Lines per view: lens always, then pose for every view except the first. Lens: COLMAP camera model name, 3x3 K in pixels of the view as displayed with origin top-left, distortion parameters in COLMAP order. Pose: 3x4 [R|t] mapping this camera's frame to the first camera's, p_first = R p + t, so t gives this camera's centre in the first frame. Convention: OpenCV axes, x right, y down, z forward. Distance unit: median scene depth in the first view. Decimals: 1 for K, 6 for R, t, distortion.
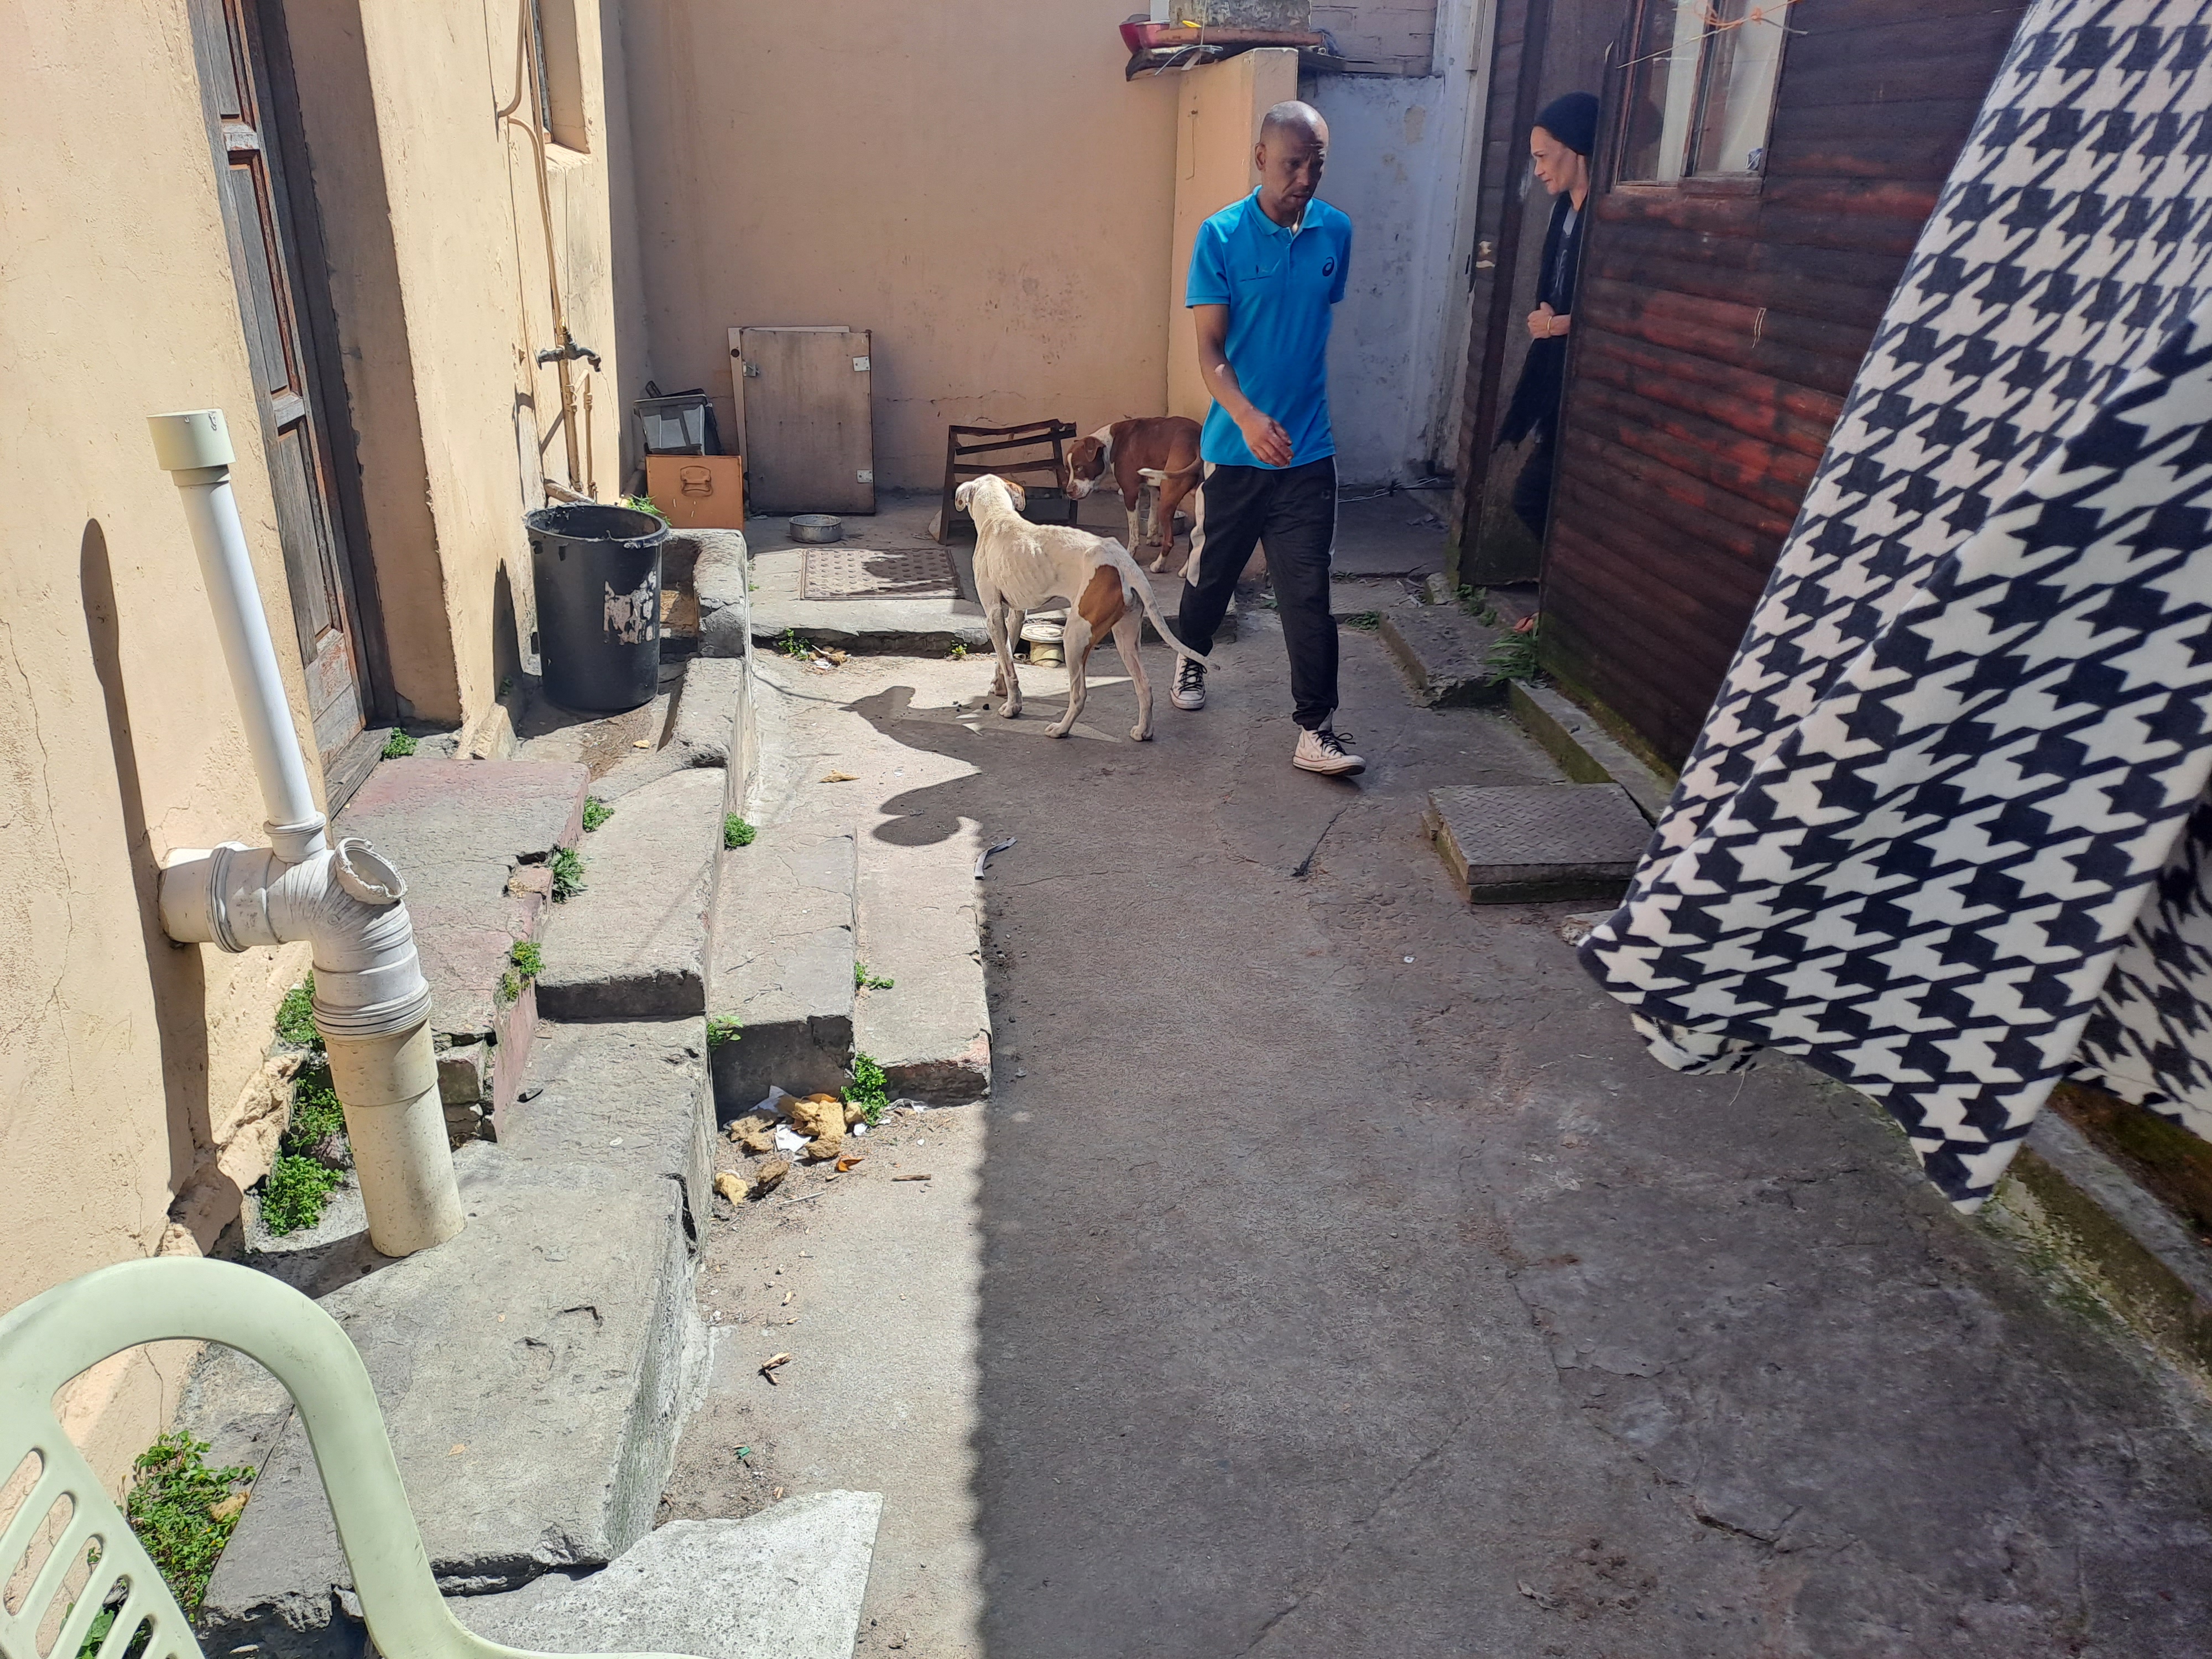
lens RADIAL K [[1643.5, 0, 1096.9], [0, 1643.5, 838.2], [0, 0, 1]] dist [0.073019, -0.067713]
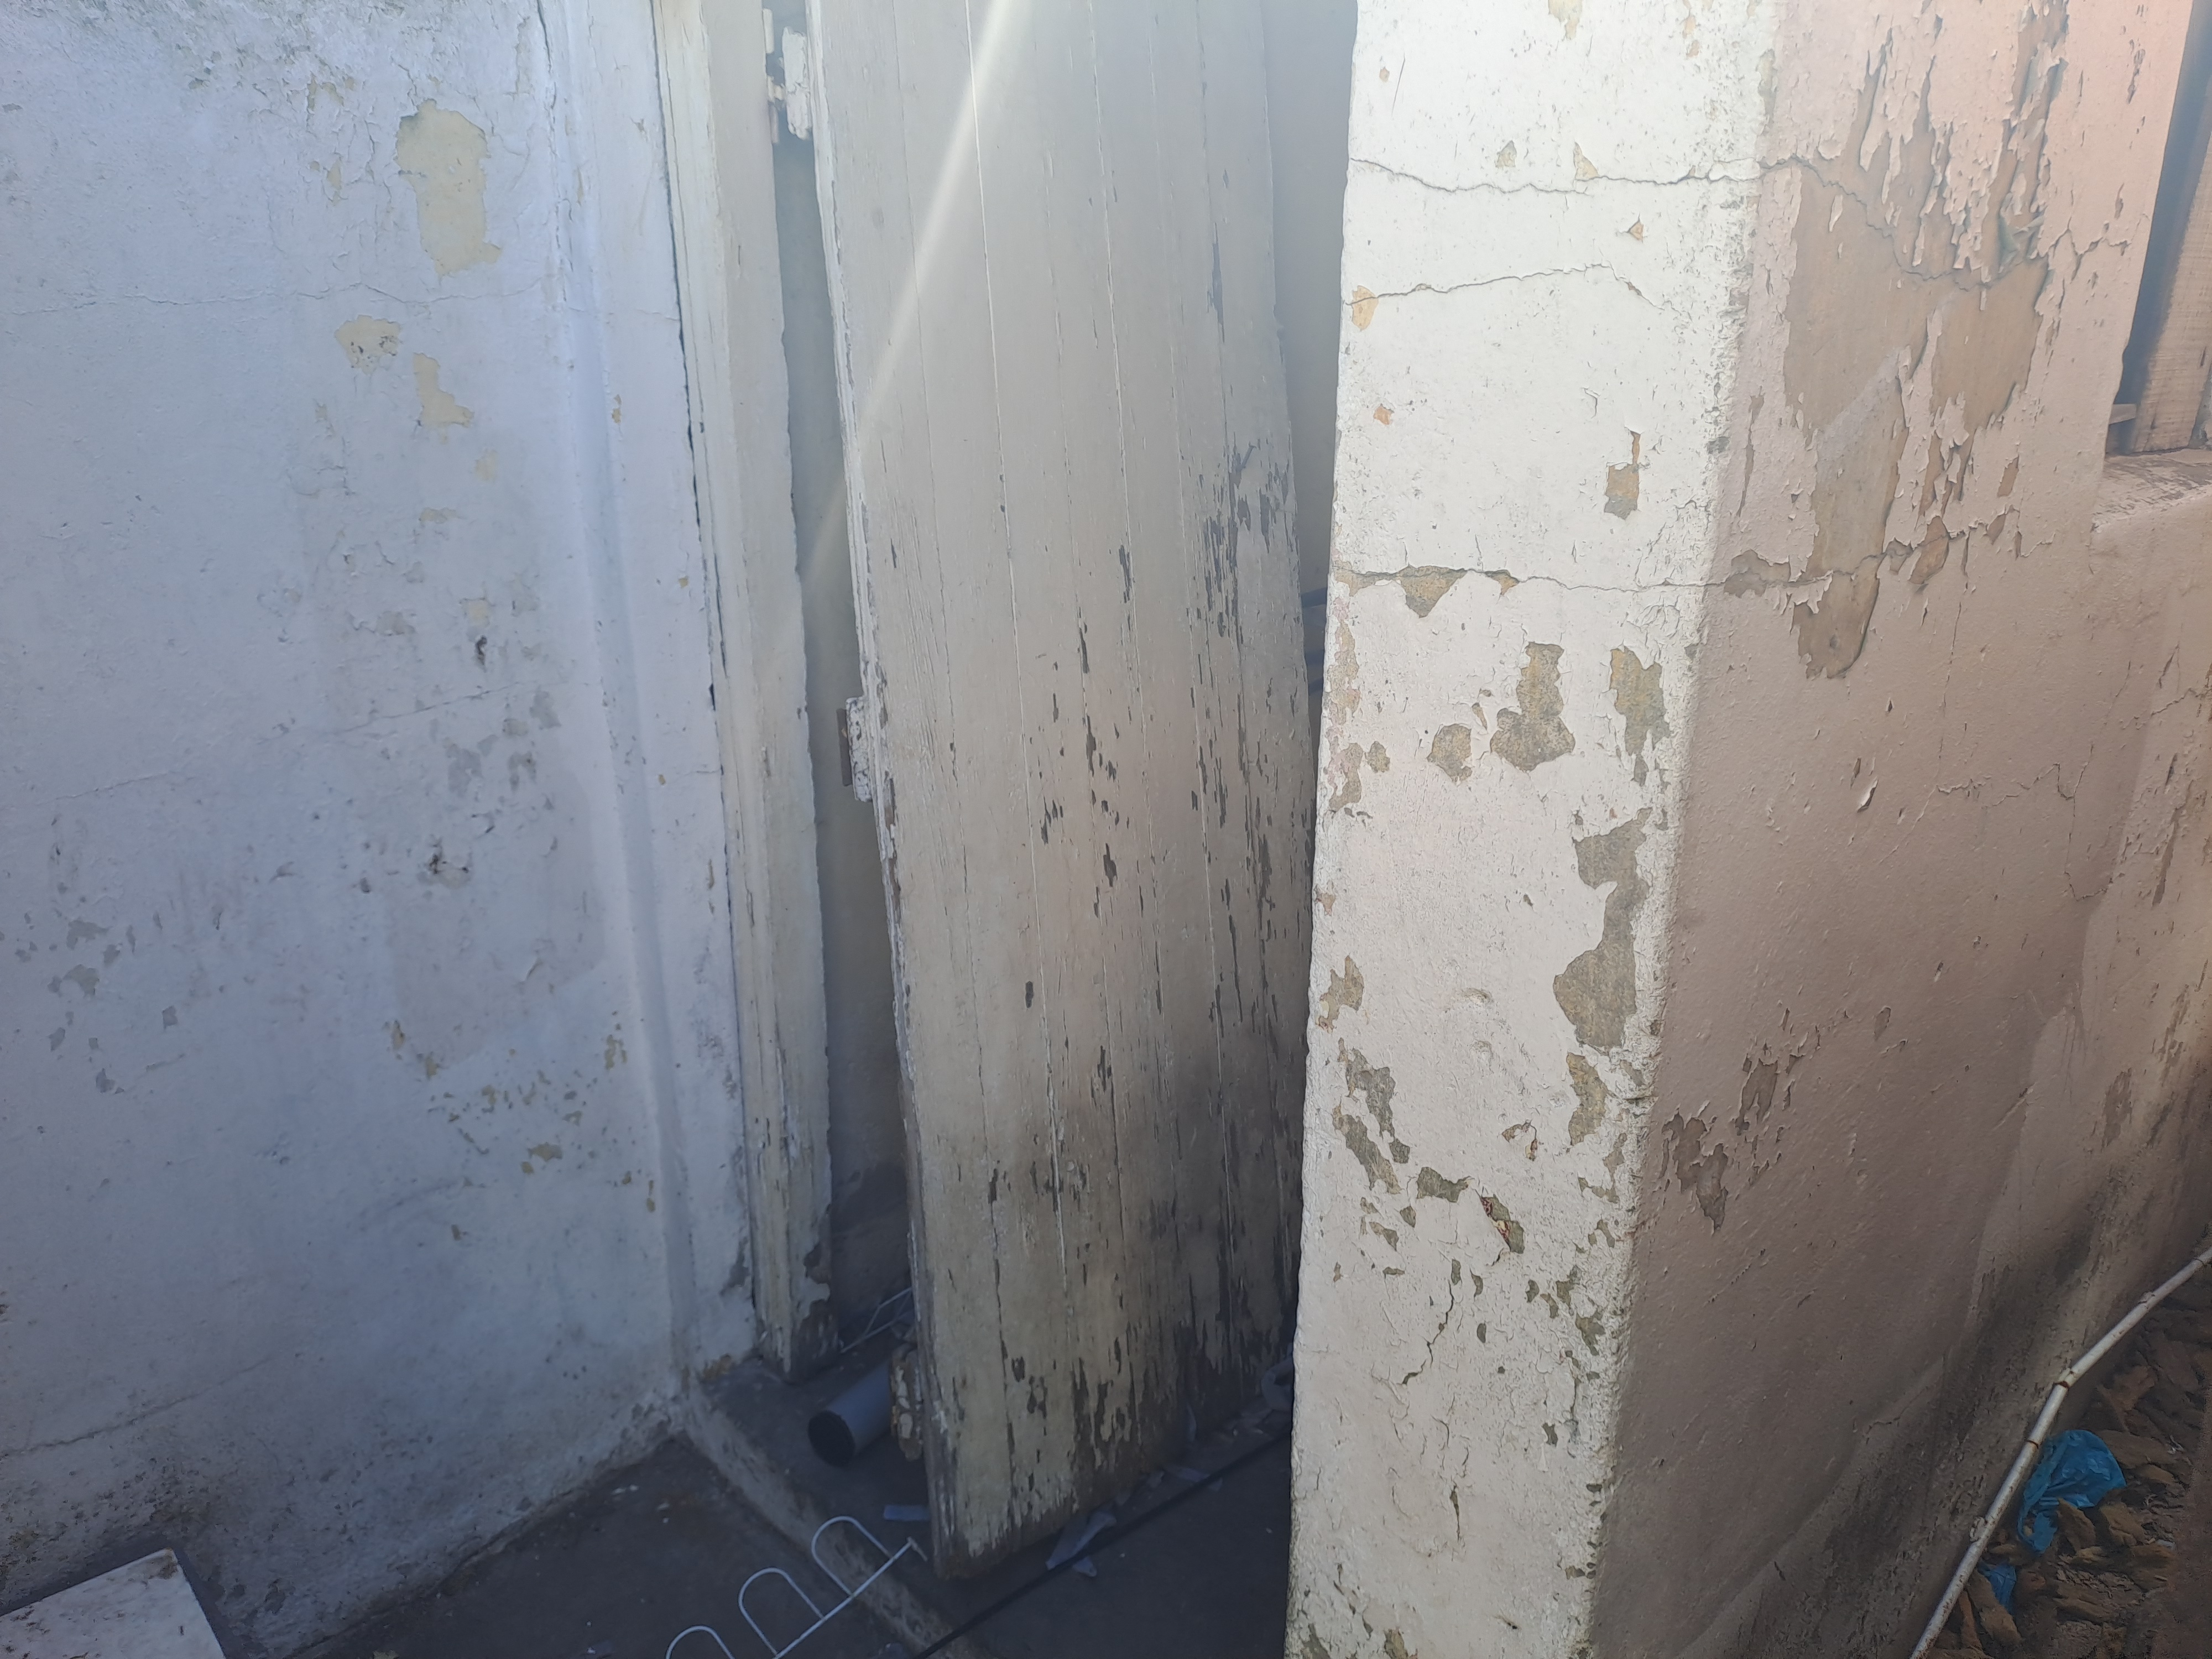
lens RADIAL K [[1643.5, 0, 1110.6], [0, 1643.5, 847.3], [0, 0, 1]] dist [0.073019, -0.067713]
pose [[0.792269, -0.228732, 0.565679, 0.190085], [0.259080, 0.965463, 0.027526, -0.539066], [-0.552438, 0.124748, 0.824166, 1.295585]]
